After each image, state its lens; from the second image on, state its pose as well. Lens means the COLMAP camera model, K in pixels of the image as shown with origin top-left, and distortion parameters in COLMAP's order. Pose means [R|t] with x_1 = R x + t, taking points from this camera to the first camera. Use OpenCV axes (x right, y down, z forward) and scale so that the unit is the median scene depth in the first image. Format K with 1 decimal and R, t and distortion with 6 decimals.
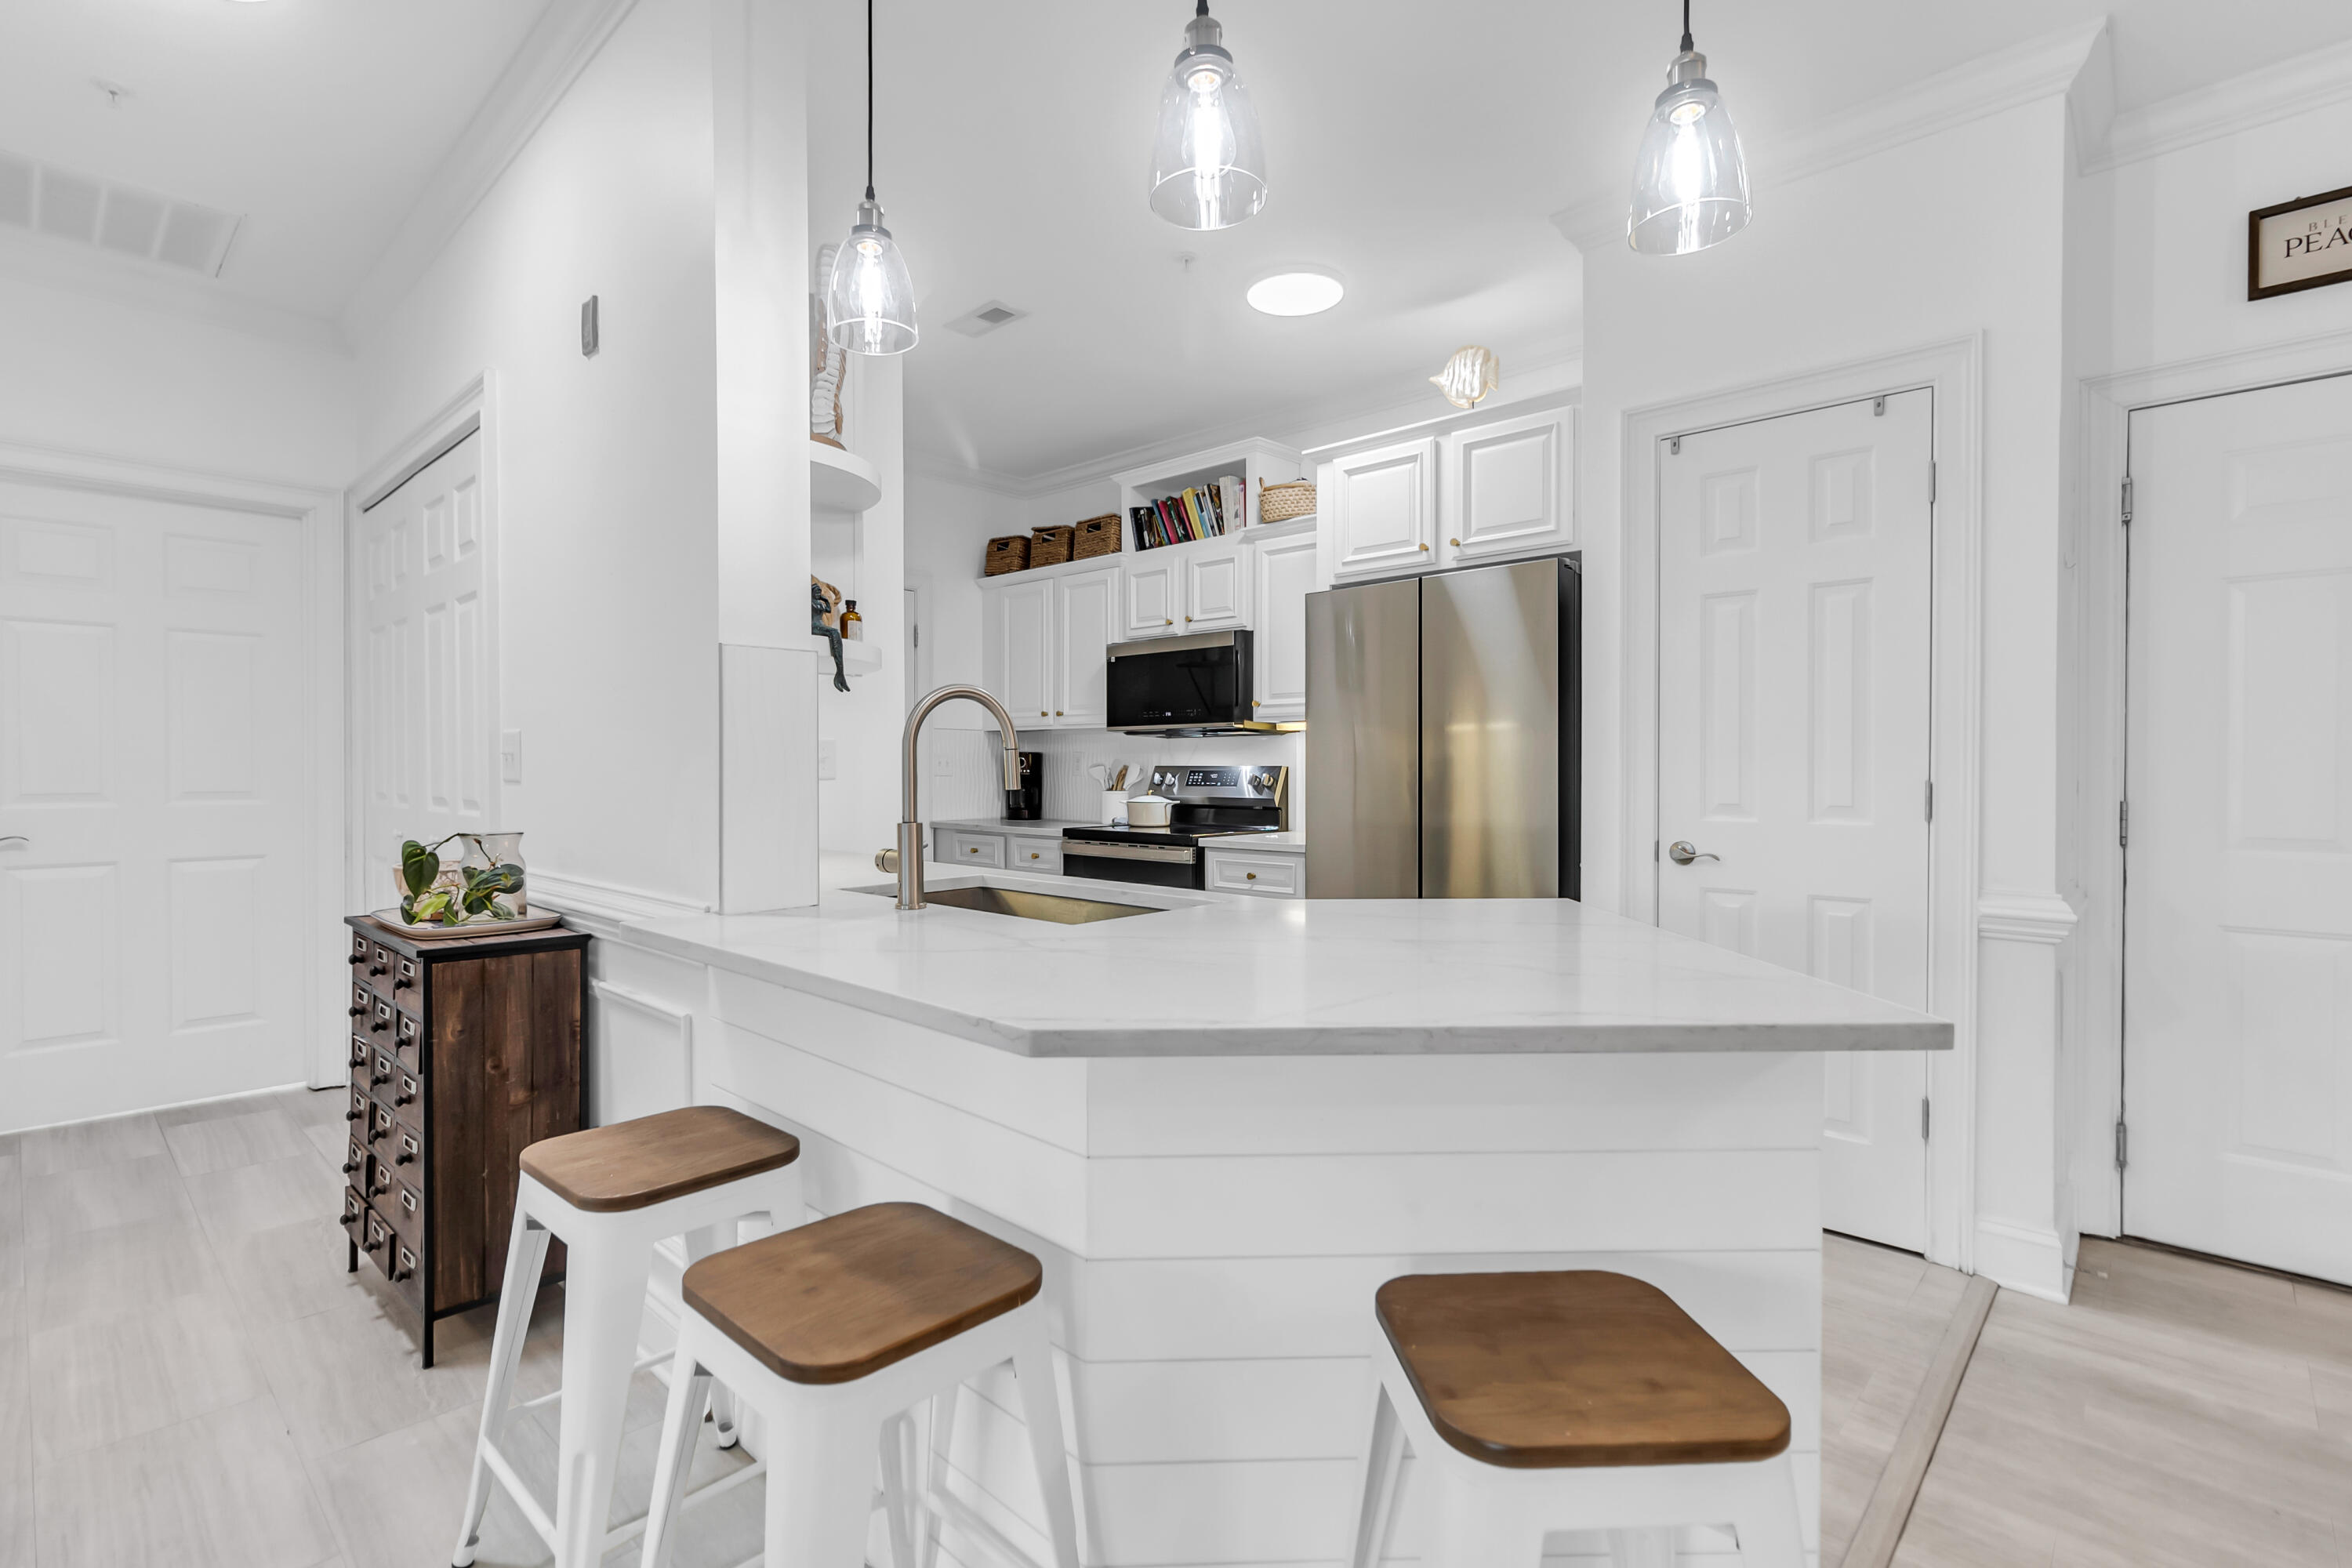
lens RADIAL K [[1040.0, 0, 1176.0], [0, 1040.0, 784.0], [0, 0, 1]] dist [-0.001682, -0.000154]
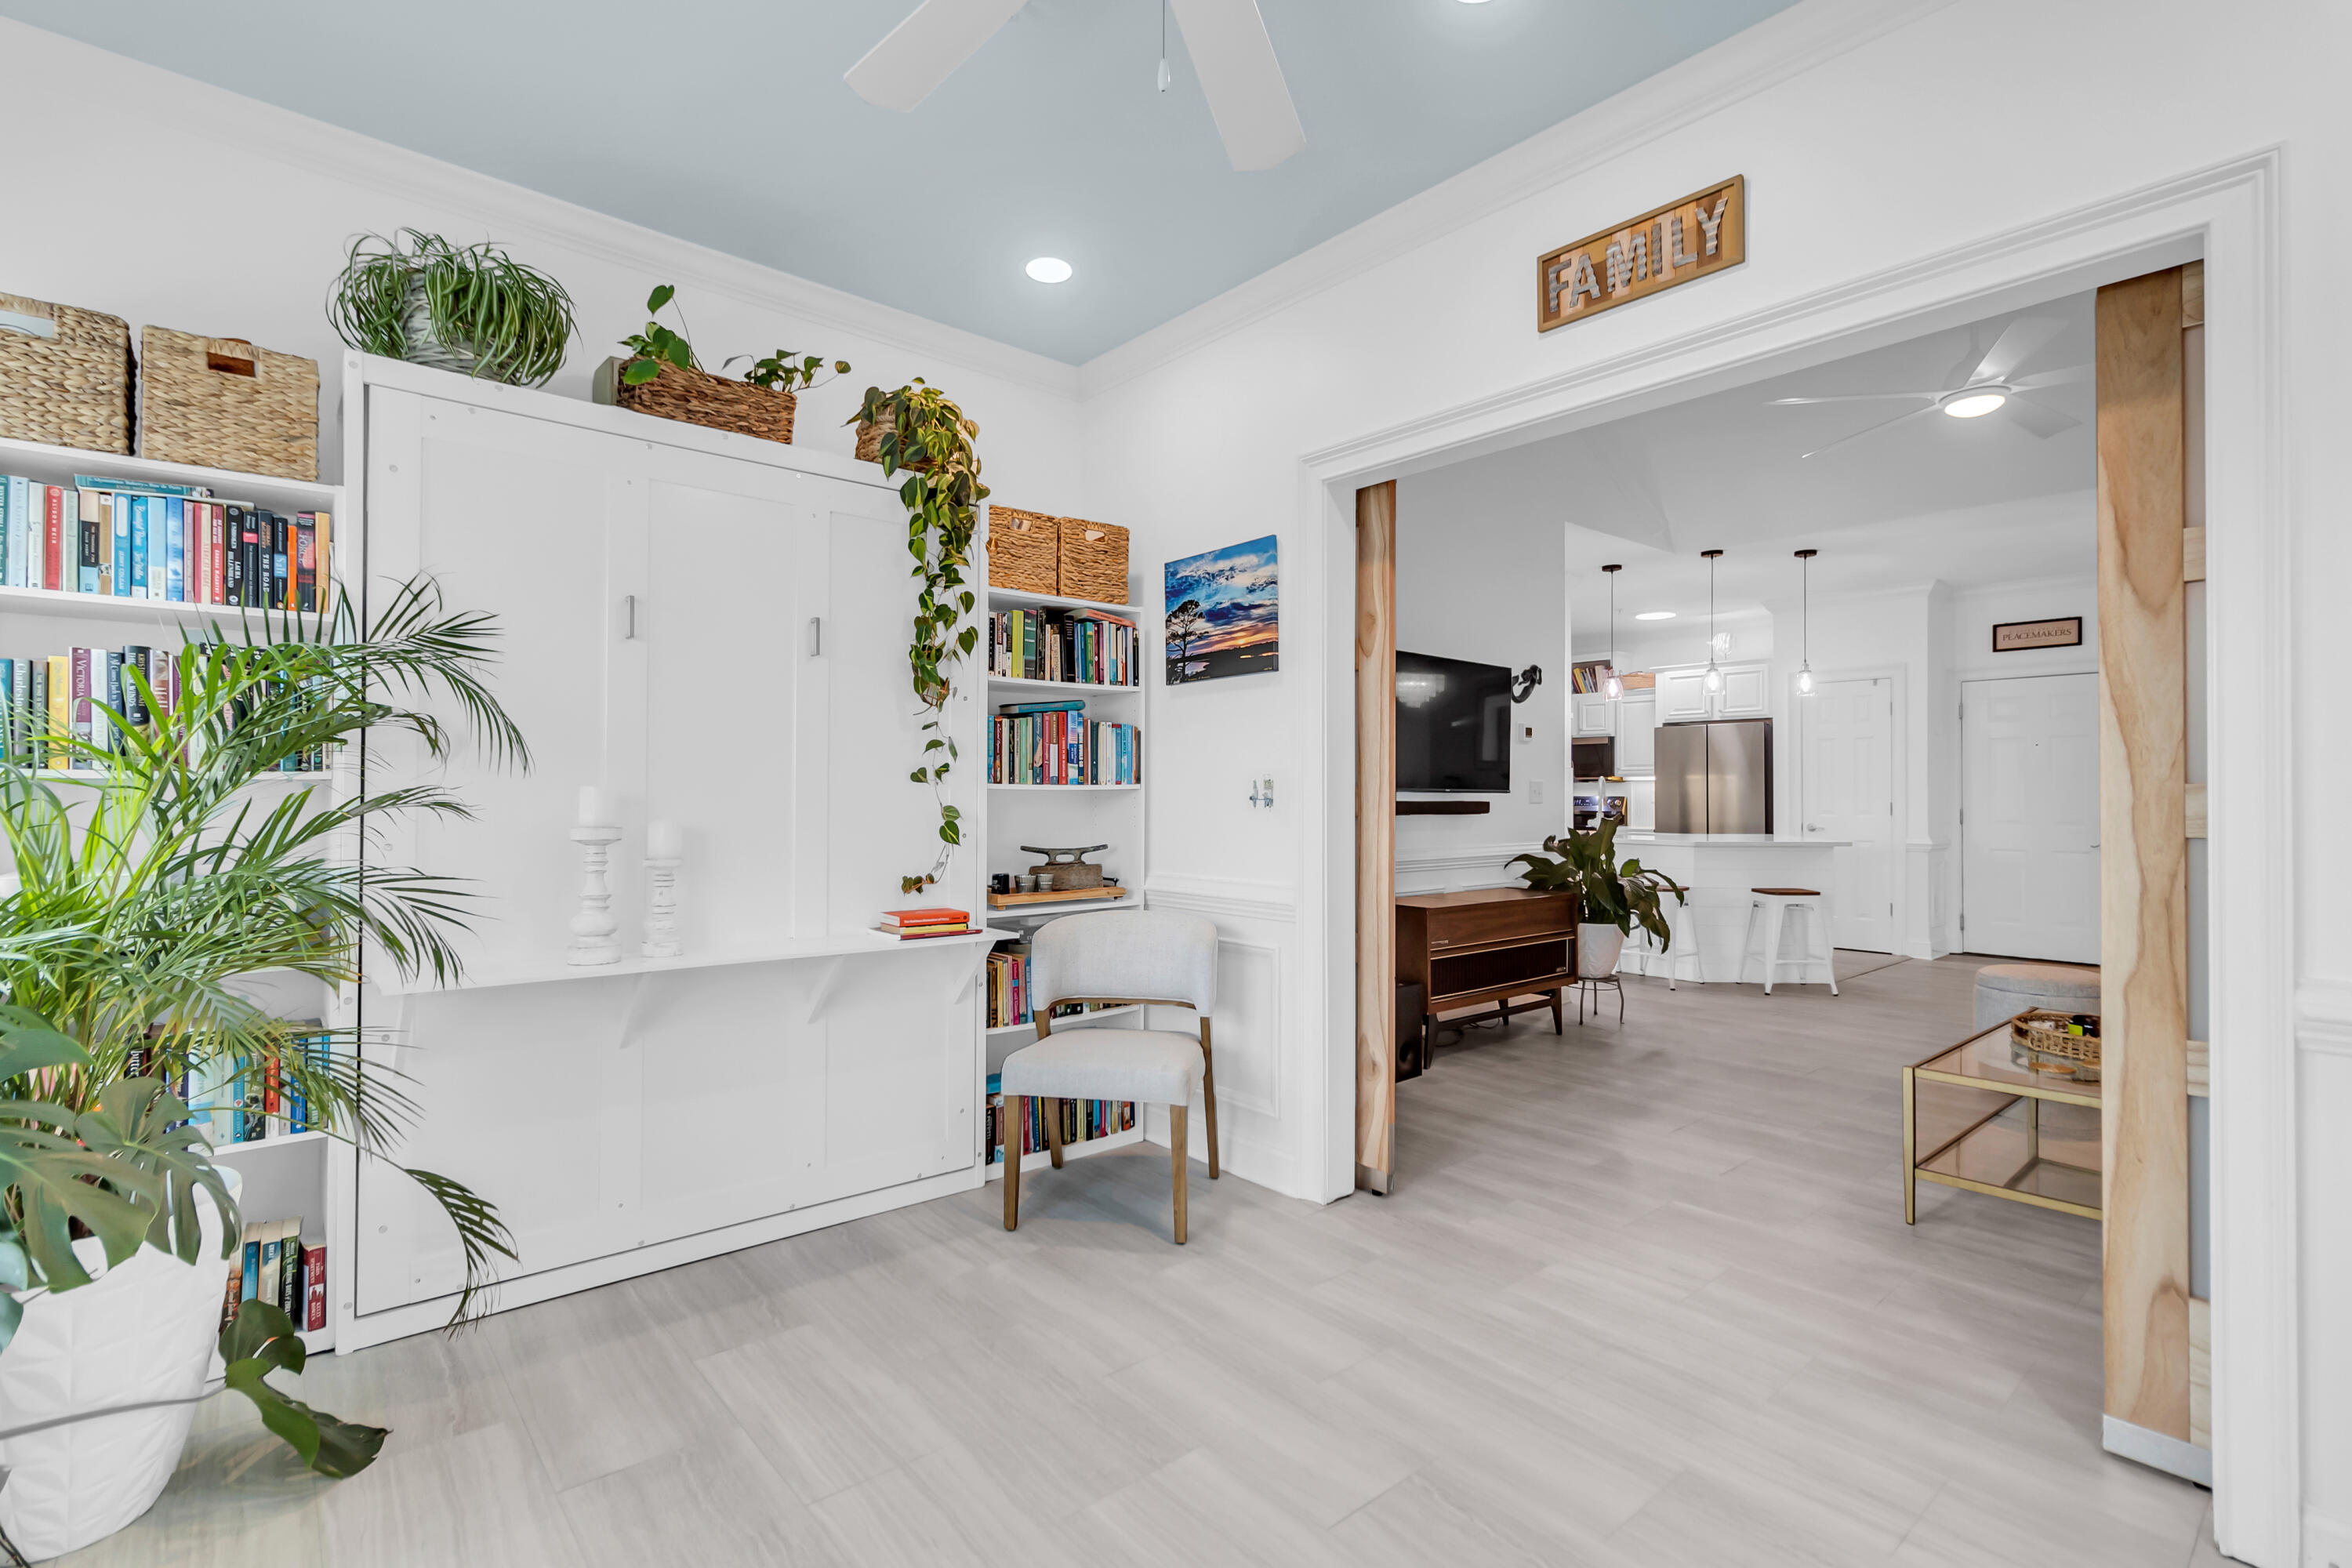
lens RADIAL K [[1098.9, 0, 1180.2], [0, 1098.9, 775.1], [0, 0, 1]] dist [-0.000790, 0.000084]
pose [[0.996346, -0.002181, -0.085377, -0.908139], [0.000272, 0.999750, -0.022364, -0.009533], [0.085405, 0.022259, 0.996098, -1.991876]]
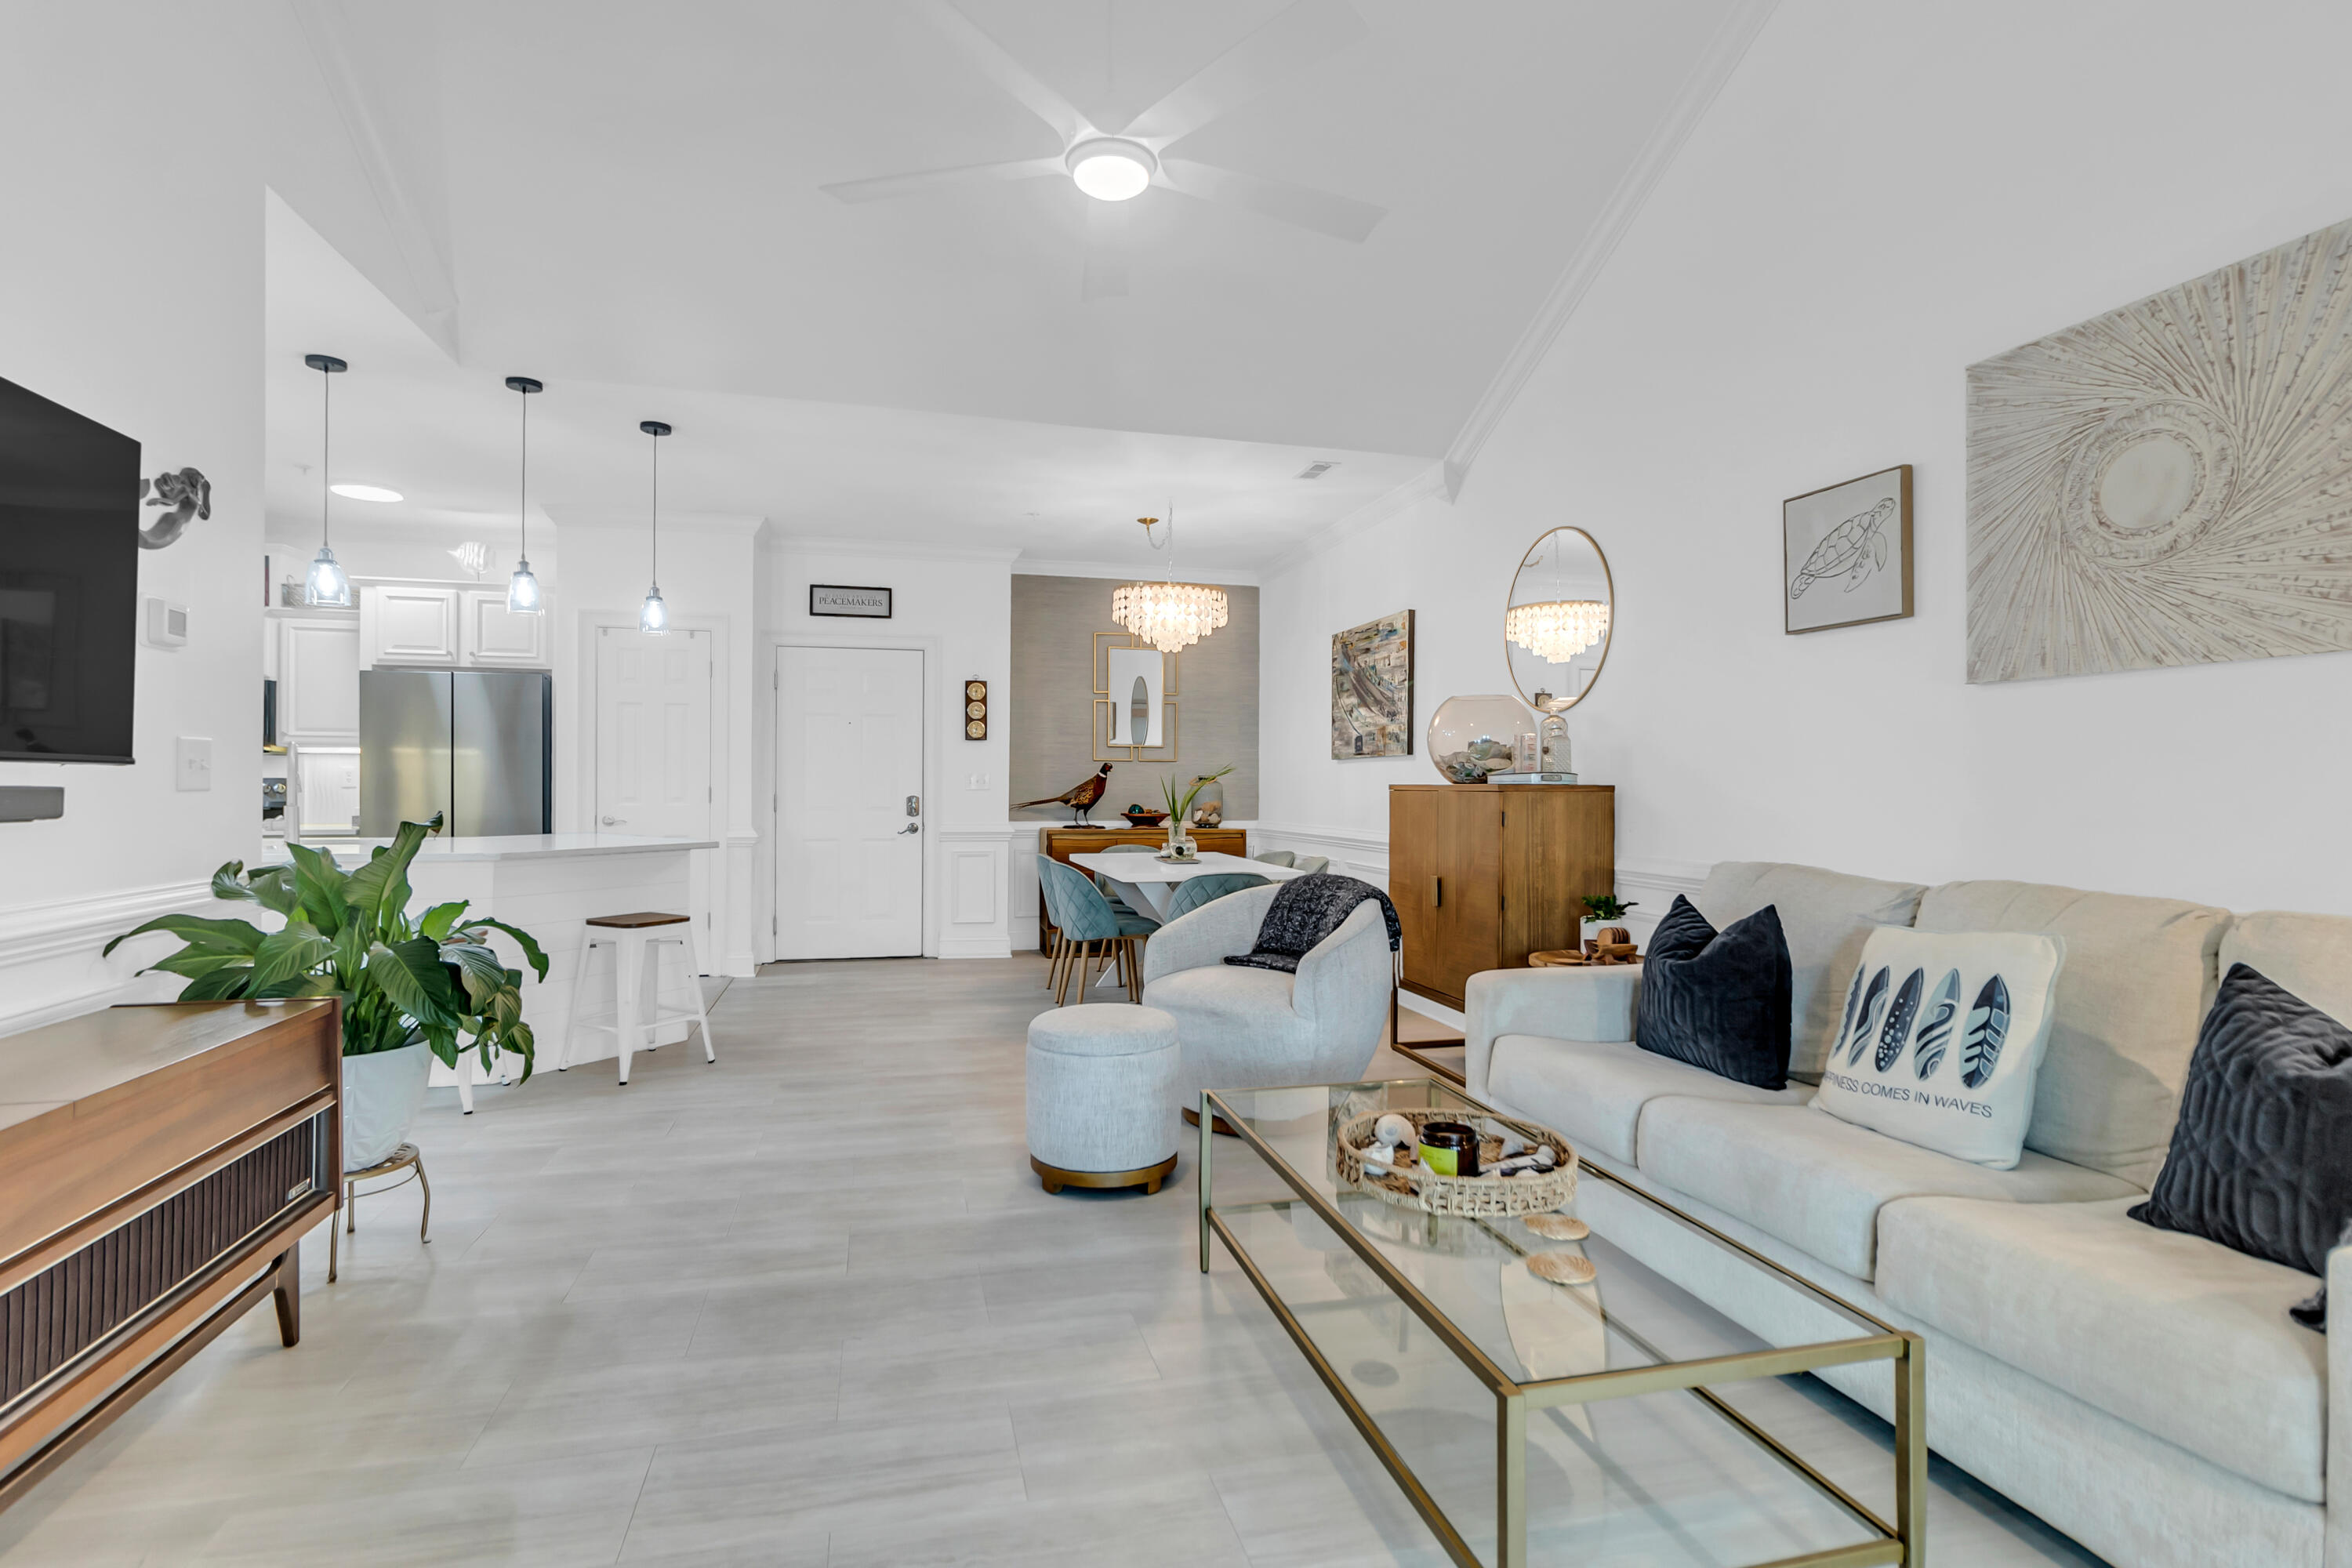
lens RADIAL K [[1098.9, 0, 1180.2], [0, 1098.9, 775.1], [0, 0, 1]] dist [-0.000790, 0.000084]
pose [[0.506214, 0.003108, 0.862402, -0.785088], [0.009153, 0.999918, -0.008976, -0.000214], [-0.862359, 0.012437, 0.506144, -1.048141]]
